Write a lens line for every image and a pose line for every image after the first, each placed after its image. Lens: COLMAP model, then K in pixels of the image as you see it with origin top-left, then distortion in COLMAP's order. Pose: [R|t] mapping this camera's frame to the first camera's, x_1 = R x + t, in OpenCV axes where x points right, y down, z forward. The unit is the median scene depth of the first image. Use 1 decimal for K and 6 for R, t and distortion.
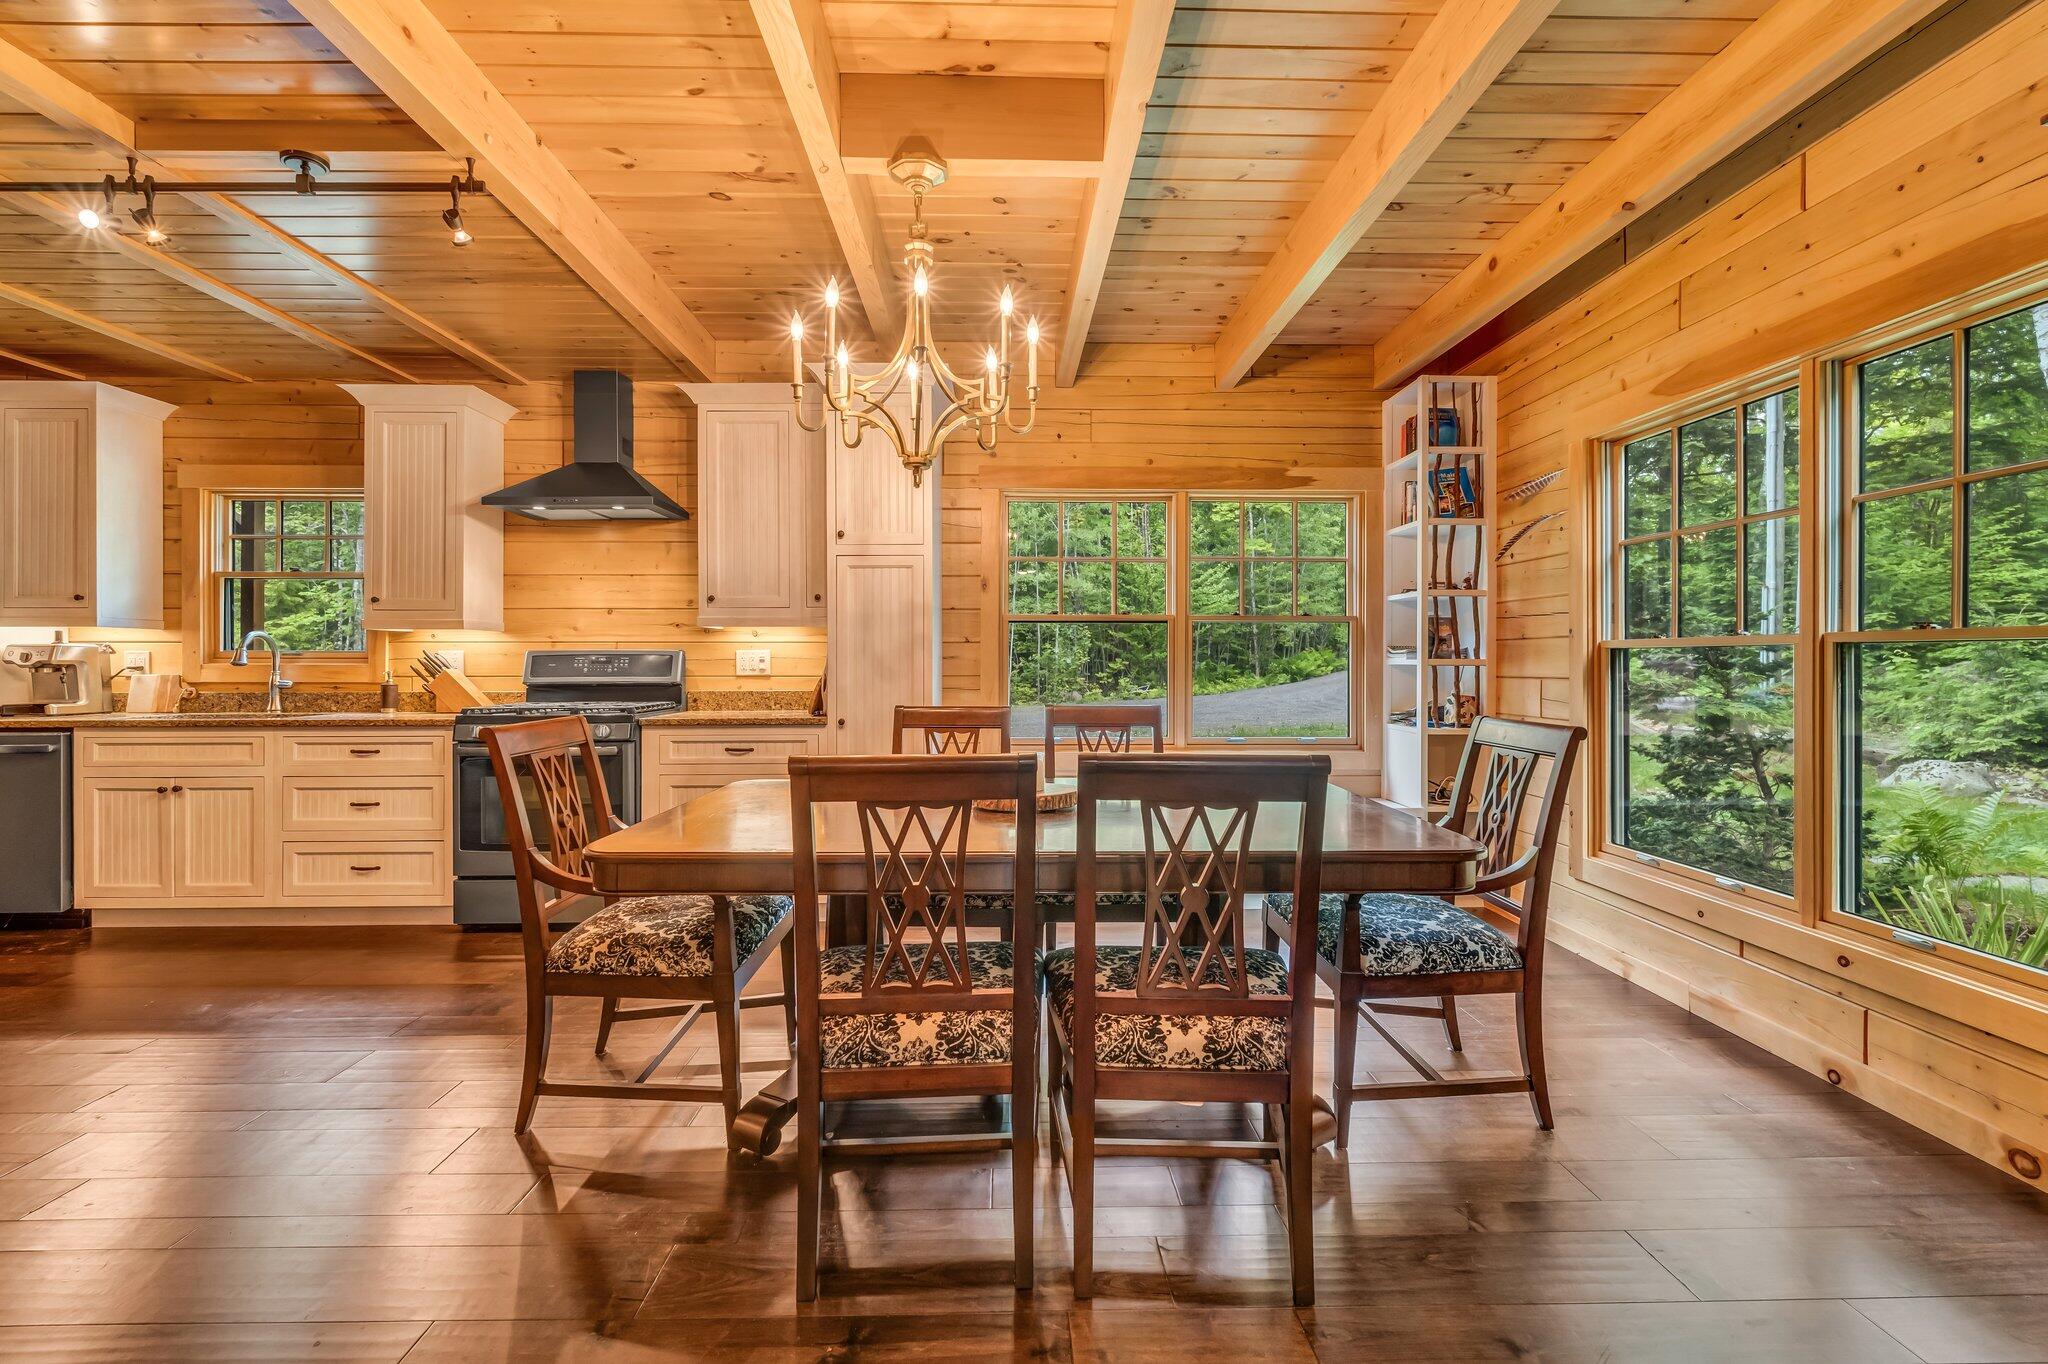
lens RADIAL K [[906.2, 0, 1023.0], [0, 906.2, 664.7], [0, 0, 1]] dist [-0.001583, -0.000900]
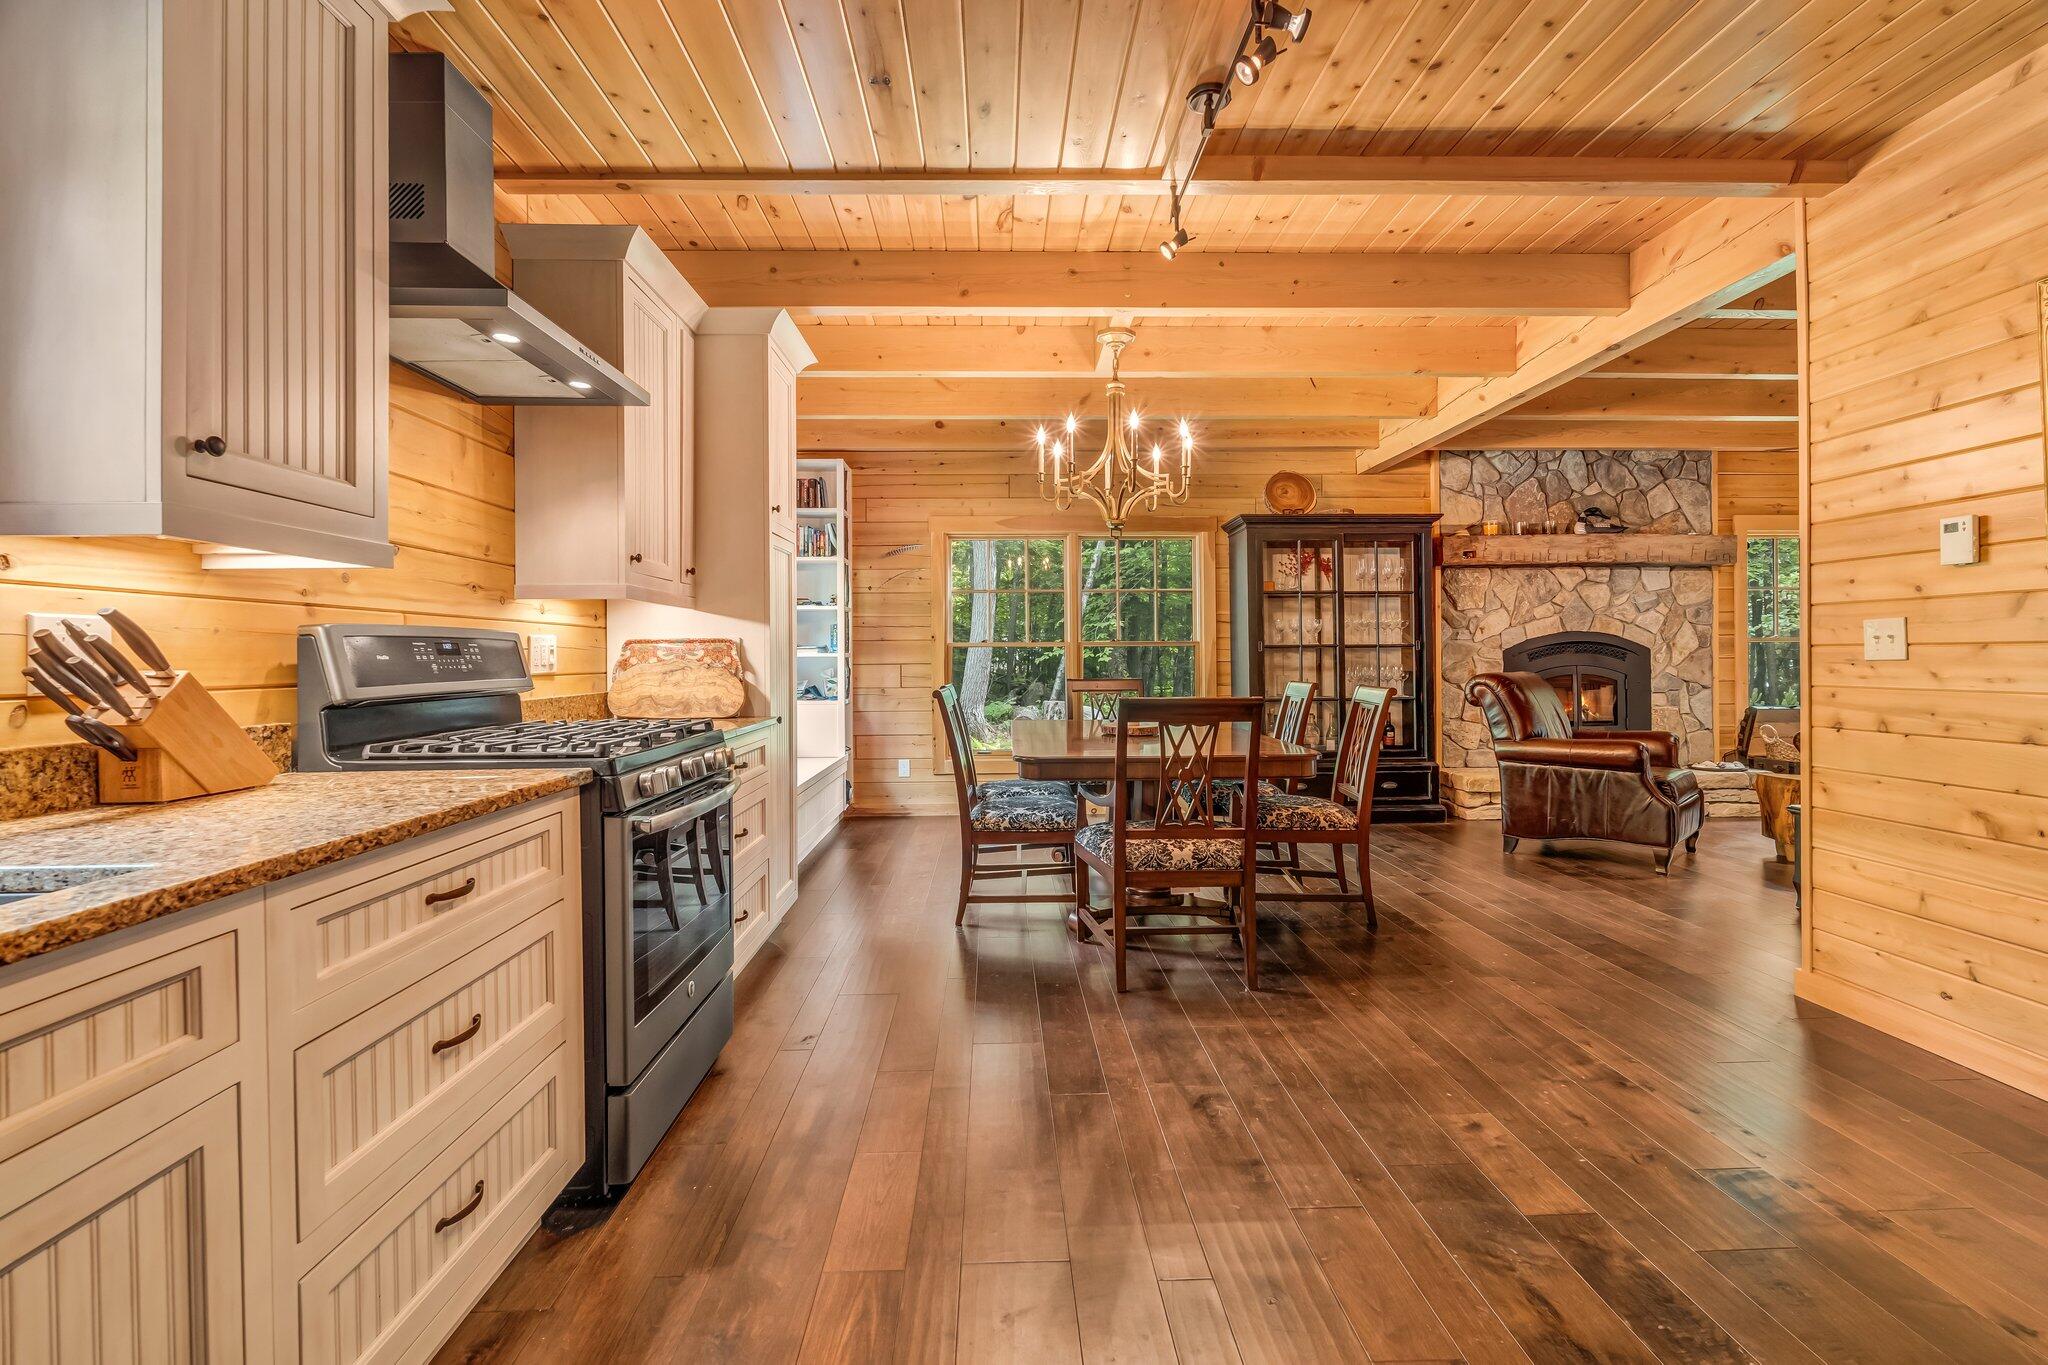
lens RADIAL K [[906.2, 0, 1027.8], [0, 906.2, 655.3], [0, 0, 1]] dist [-0.001583, -0.000900]
pose [[-0.008974, 0.001184, 0.999959, -0.982649], [0.009058, 0.999958, -0.001103, 0.002403], [-0.999919, 0.009047, -0.008984, 0.688730]]
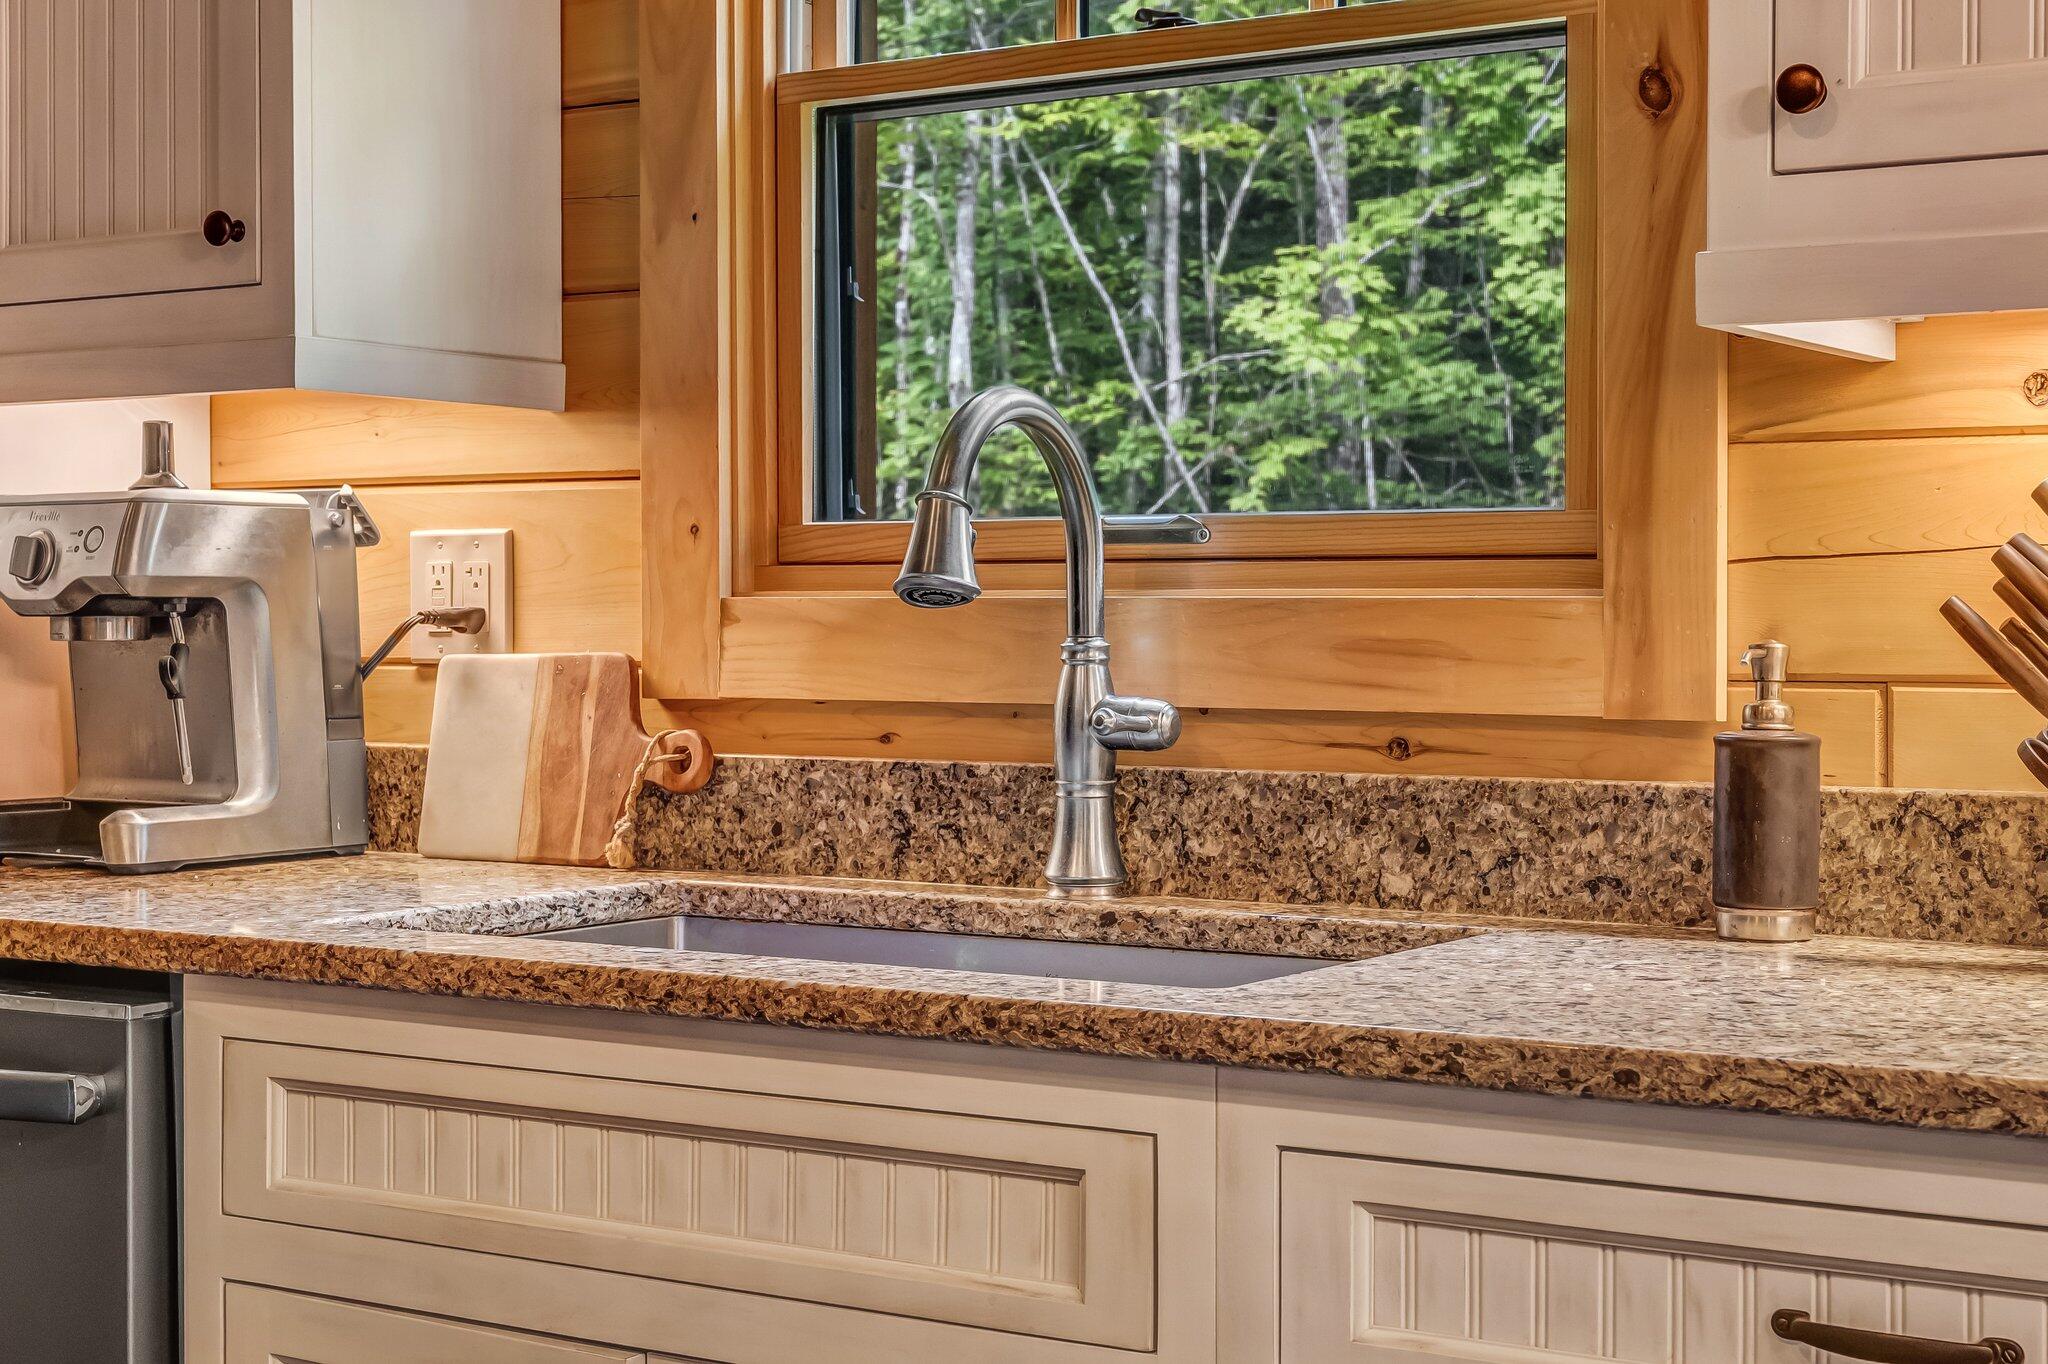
lens RADIAL K [[3028.9, 0, 1025.3], [0, 3028.9, 674.8], [0, 0, 1]] dist [-0.015179, 0.000000]
pose [[0.829750, 0.012462, -0.557996, -0.540798], [-0.000908, 0.999780, 0.020978, 0.002254], [0.558134, -0.016900, 0.829579, 0.553158]]
